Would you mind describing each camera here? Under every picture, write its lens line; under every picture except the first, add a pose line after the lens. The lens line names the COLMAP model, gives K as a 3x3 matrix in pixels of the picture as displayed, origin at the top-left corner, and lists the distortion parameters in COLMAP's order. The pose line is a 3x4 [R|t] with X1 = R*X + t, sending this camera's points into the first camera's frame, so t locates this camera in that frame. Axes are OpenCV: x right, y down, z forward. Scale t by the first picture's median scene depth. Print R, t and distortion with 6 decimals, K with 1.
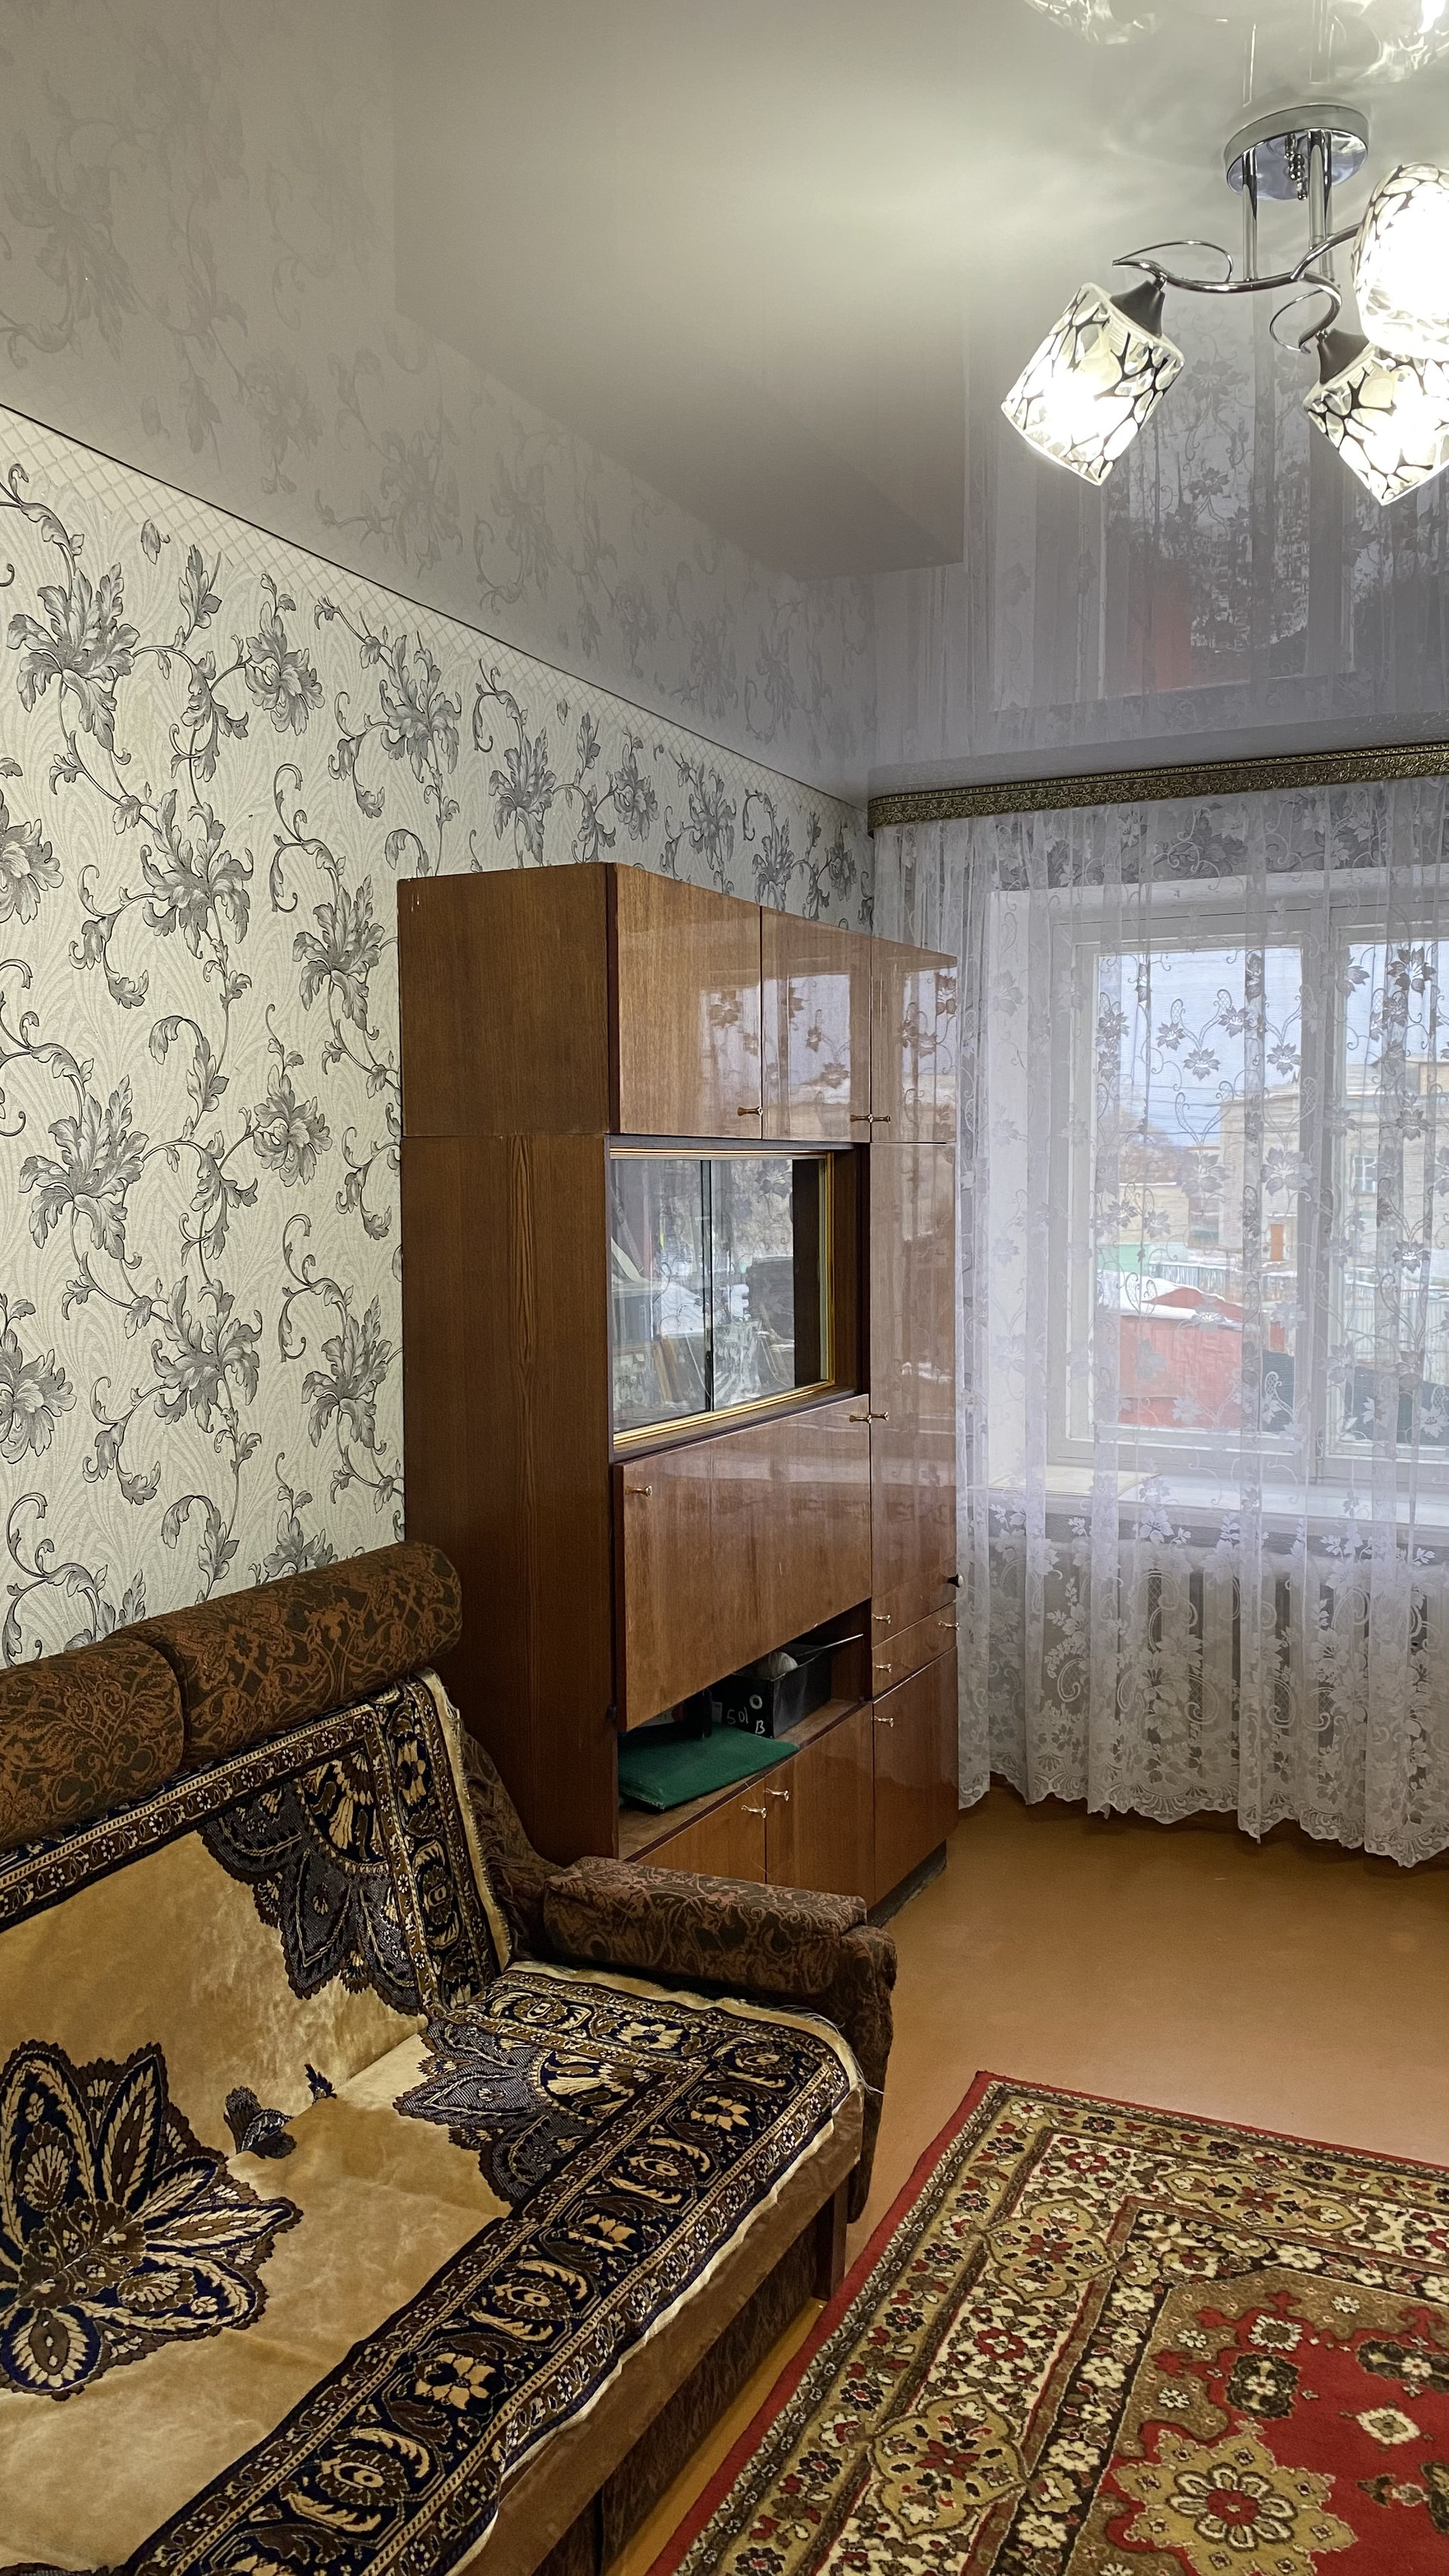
lens RADIAL K [[1961.7, 0, 717.8], [0, 1961.7, 1262.8], [0, 0, 1]] dist [0.027045, -0.055817]
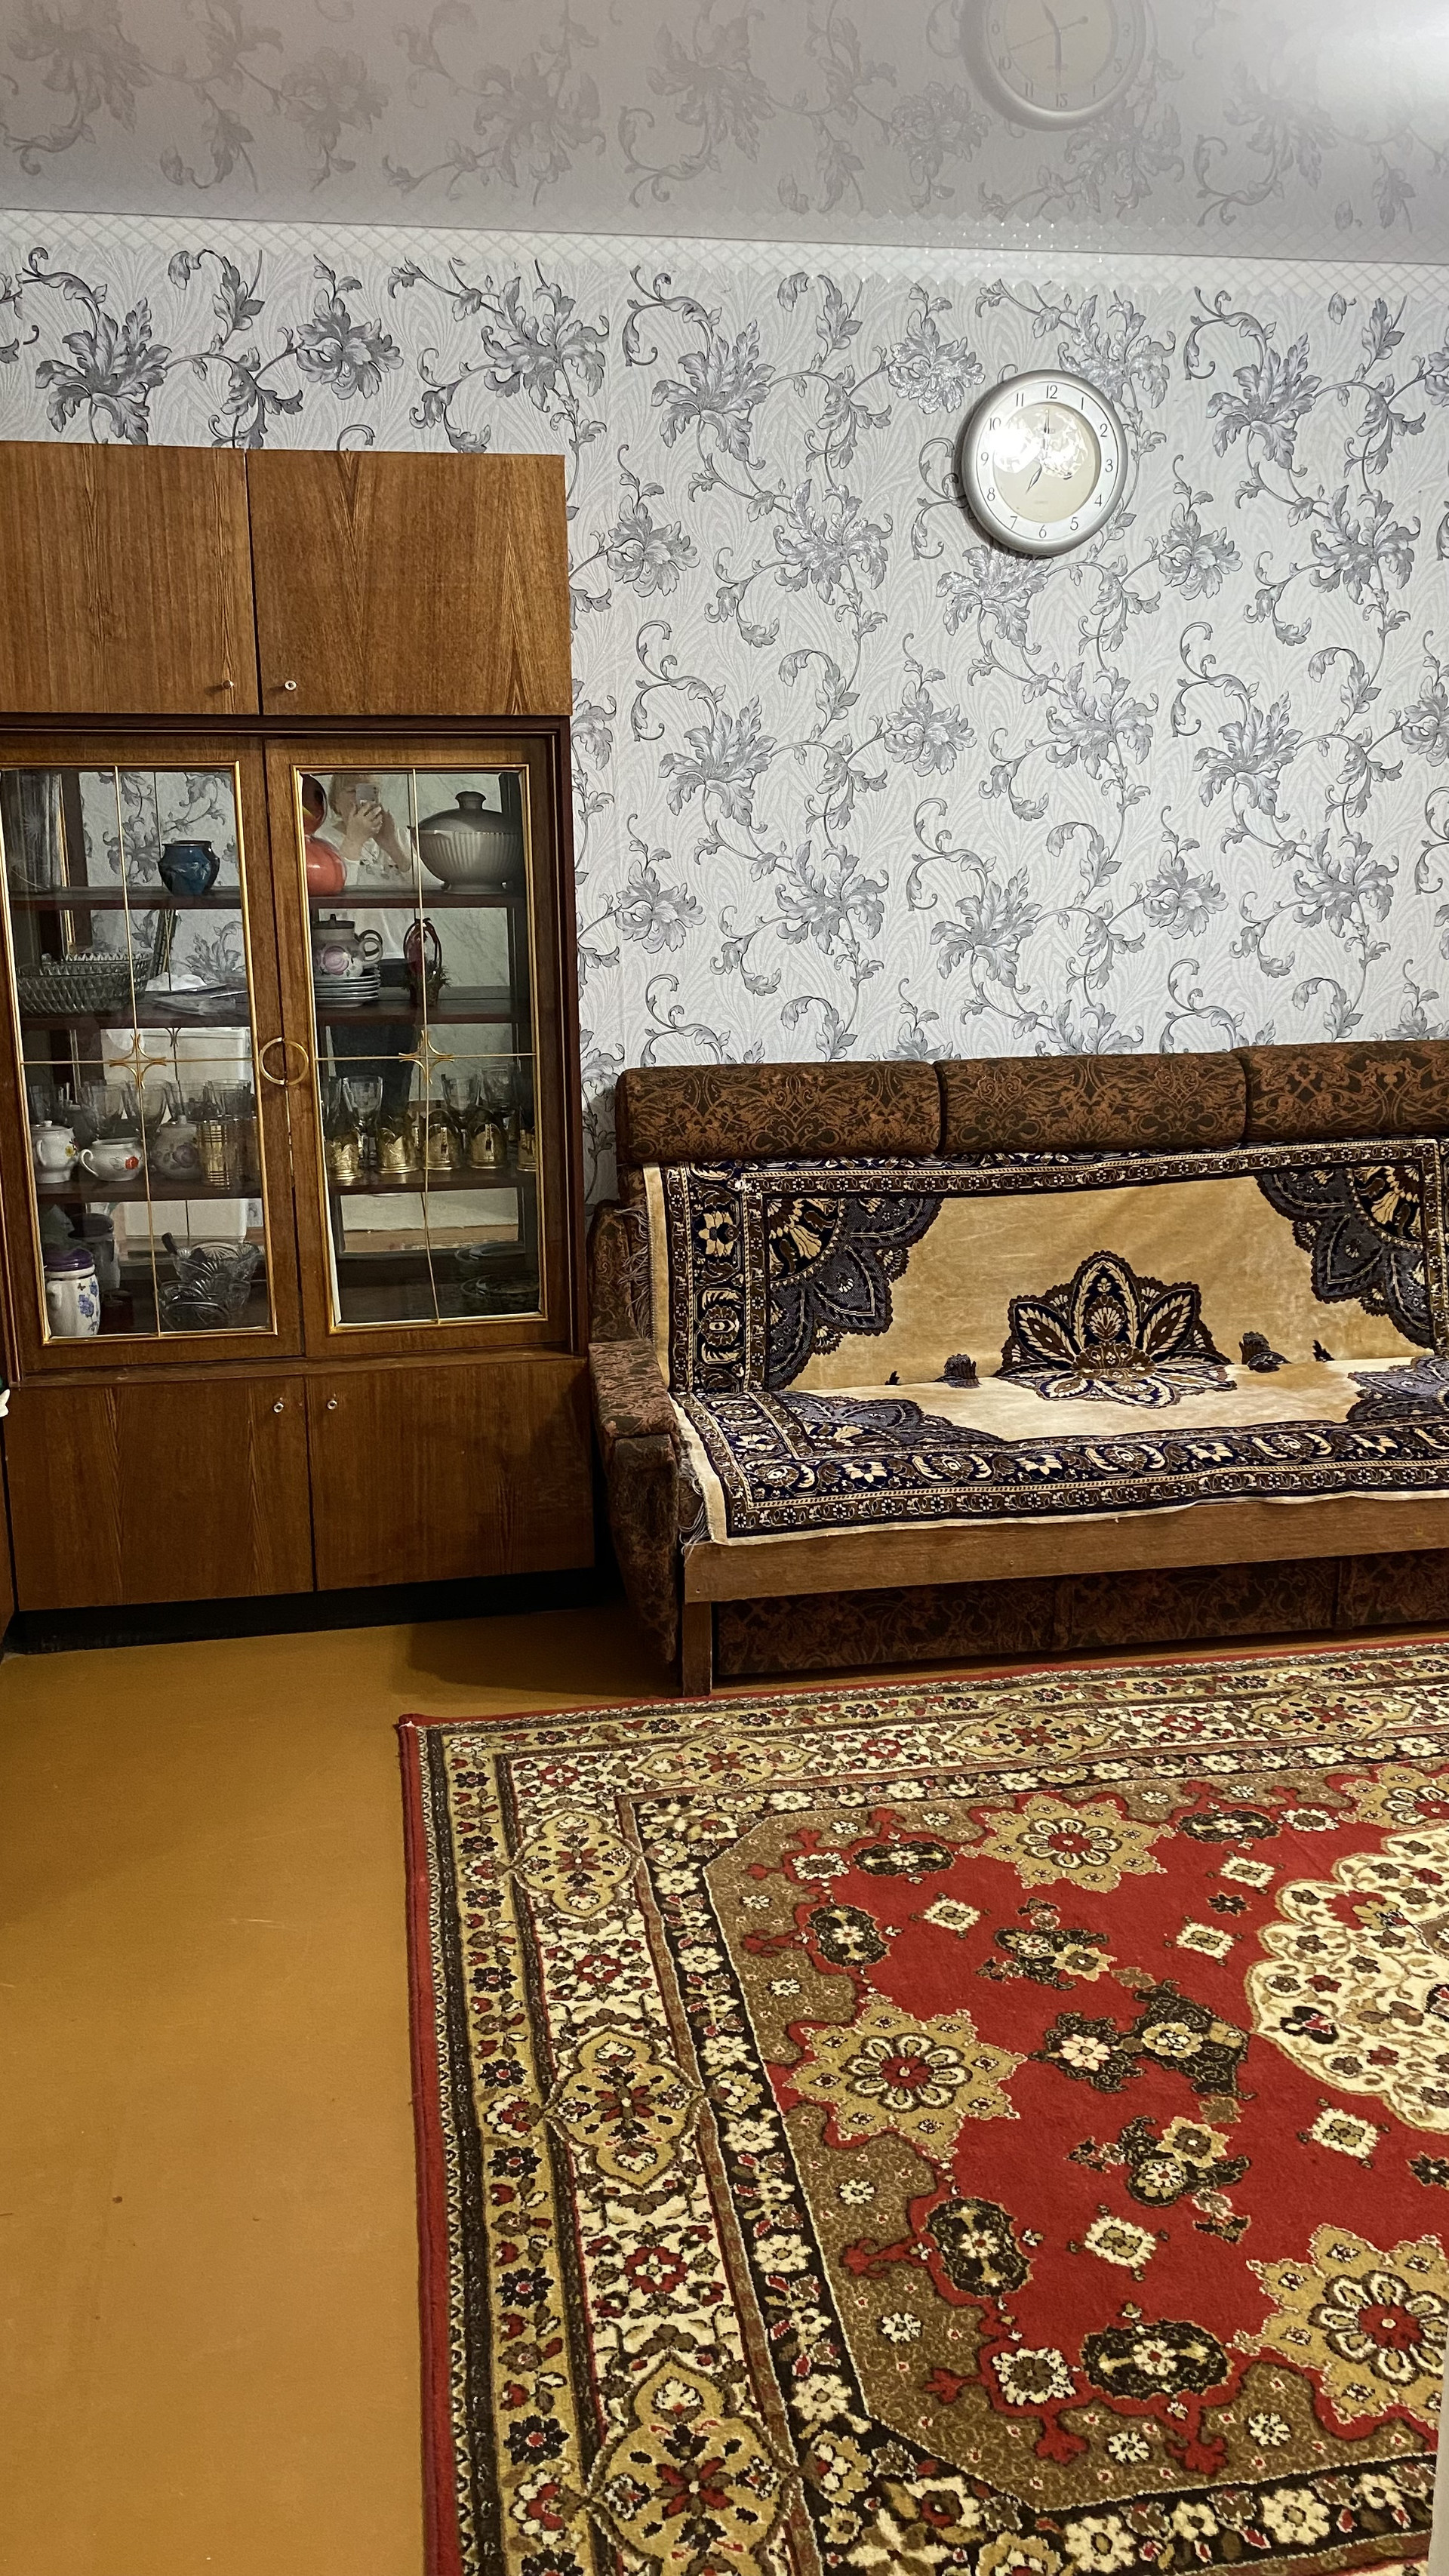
lens RADIAL K [[1938.1, 0, 730.5], [0, 1938.1, 1272.5], [0, 0, 1]] dist [0.083401, -0.163387]
pose [[0.580497, 0.199000, -0.789571, 0.691039], [-0.030206, 0.974272, 0.223344, 0.016908], [0.813702, -0.105801, 0.571573, -0.253189]]
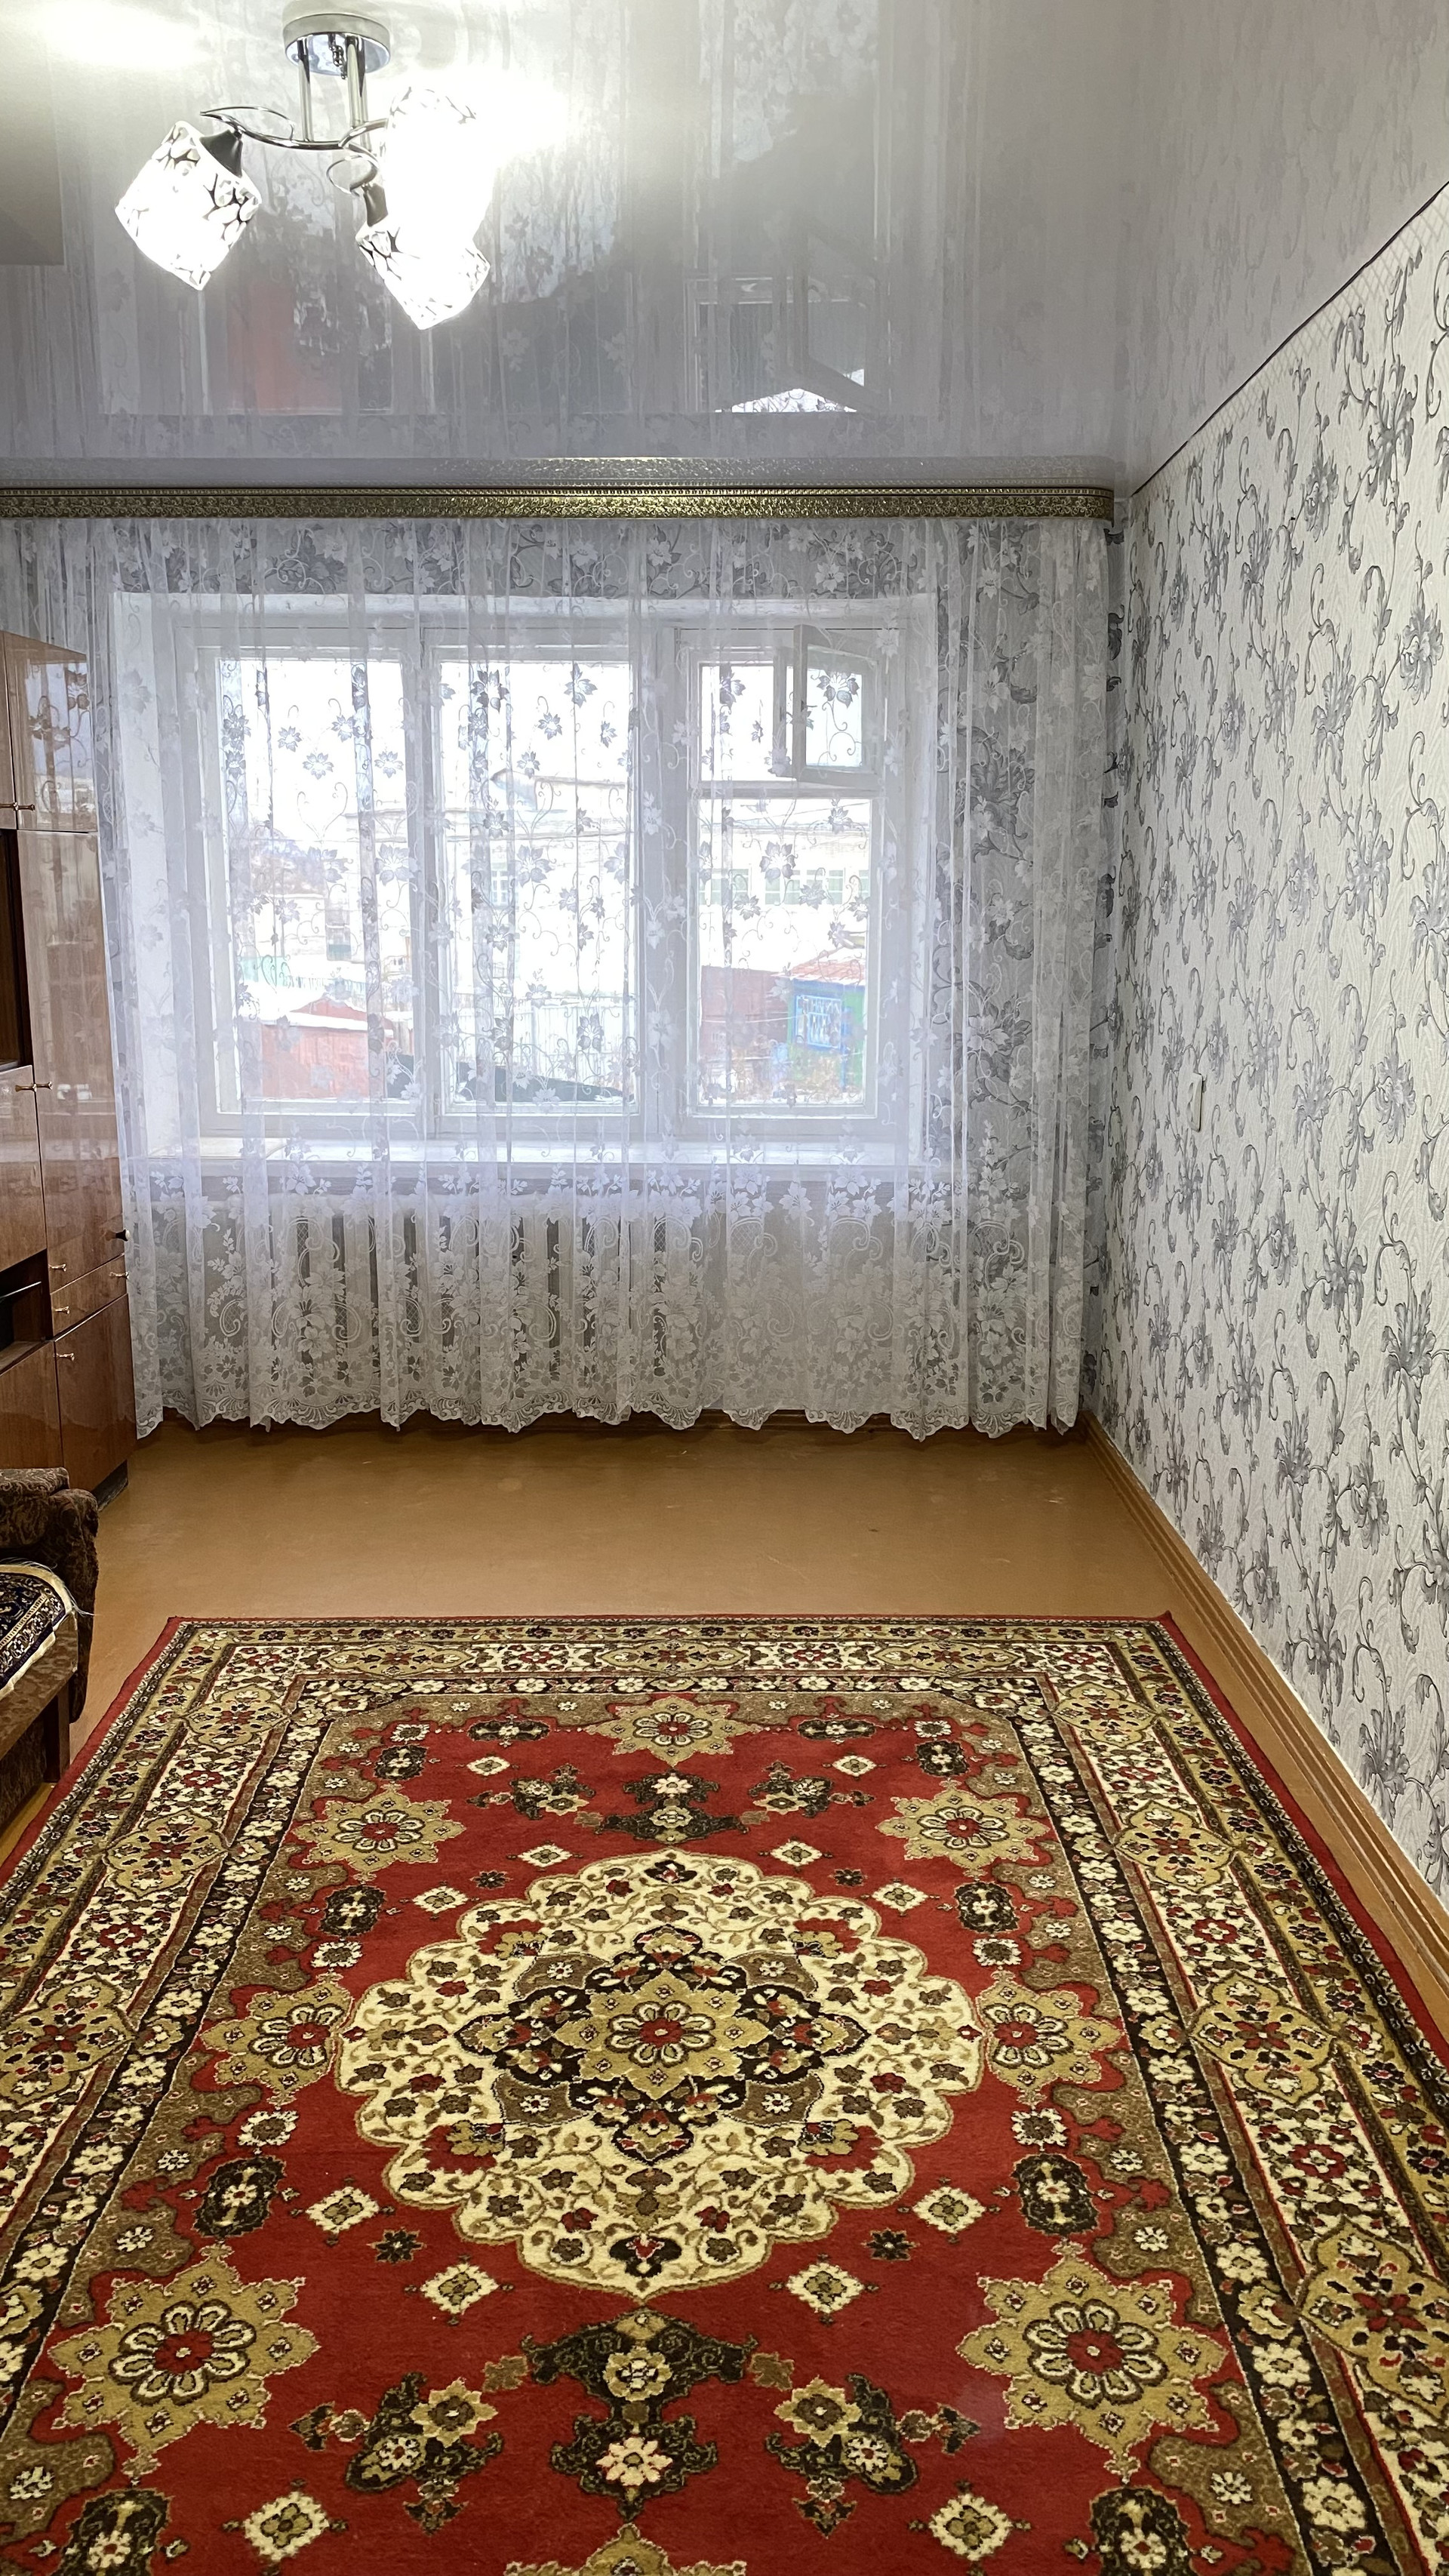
lens RADIAL K [[1938.1, 0, 730.5], [0, 1938.1, 1272.5], [0, 0, 1]] dist [0.083401, -0.163387]
pose [[0.906614, -0.079670, 0.414371, -0.044828], [0.014893, 0.987444, 0.157268, 0.022597], [-0.421697, -0.136411, 0.896417, -0.239916]]
